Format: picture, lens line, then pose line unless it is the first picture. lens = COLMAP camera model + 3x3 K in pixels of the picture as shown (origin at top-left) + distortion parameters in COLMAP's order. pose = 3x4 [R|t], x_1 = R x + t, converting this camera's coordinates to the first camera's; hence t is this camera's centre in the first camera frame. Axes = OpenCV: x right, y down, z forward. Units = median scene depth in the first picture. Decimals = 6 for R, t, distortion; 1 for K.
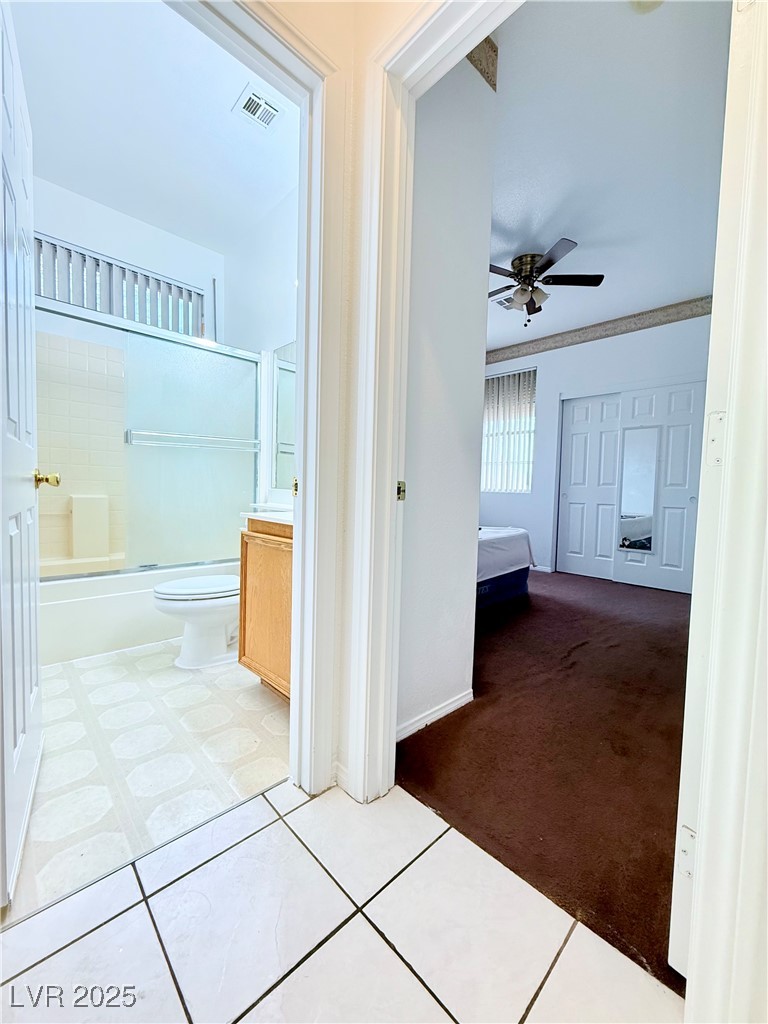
lens RADIAL K [[412.5, 0, 380.1], [0, 412.5, 509.4], [0, 0, 1]] dist [0.002810, 0.000850]
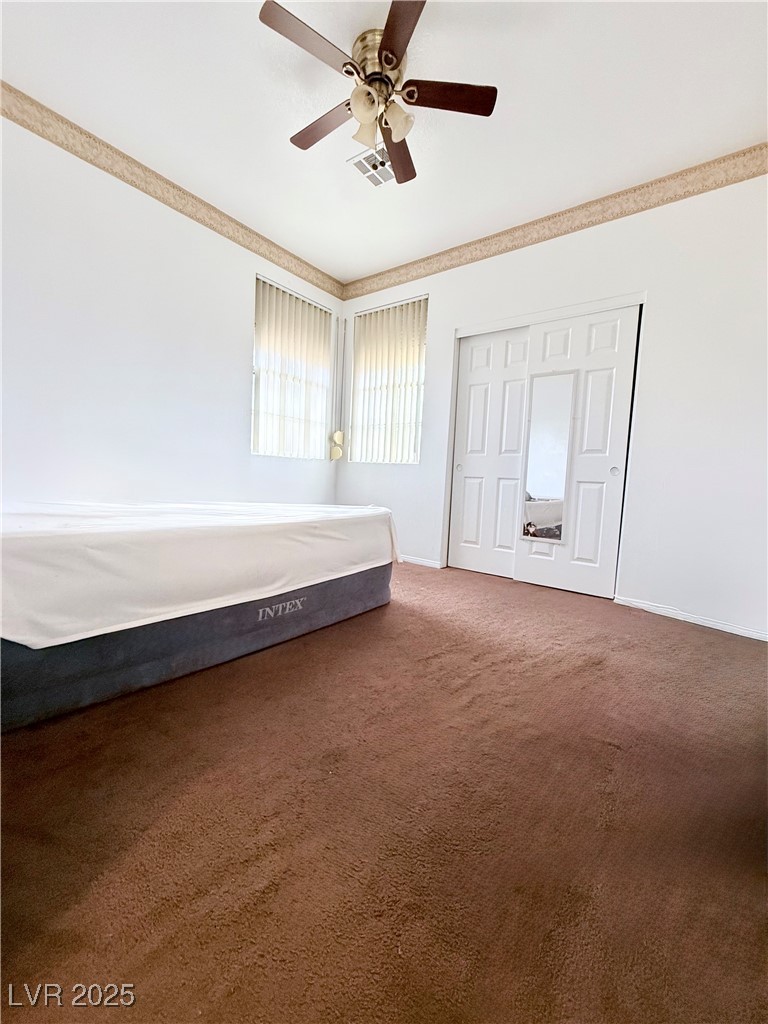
lens RADIAL K [[412.5, 0, 381.5], [0, 412.5, 508.8], [0, 0, 1]] dist [0.002810, 0.000850]
pose [[0.988679, 0.012651, 0.149513, 0.195361], [-0.016707, 0.999525, 0.025907, 0.025853], [-0.149114, -0.028111, 0.988420, 0.273158]]
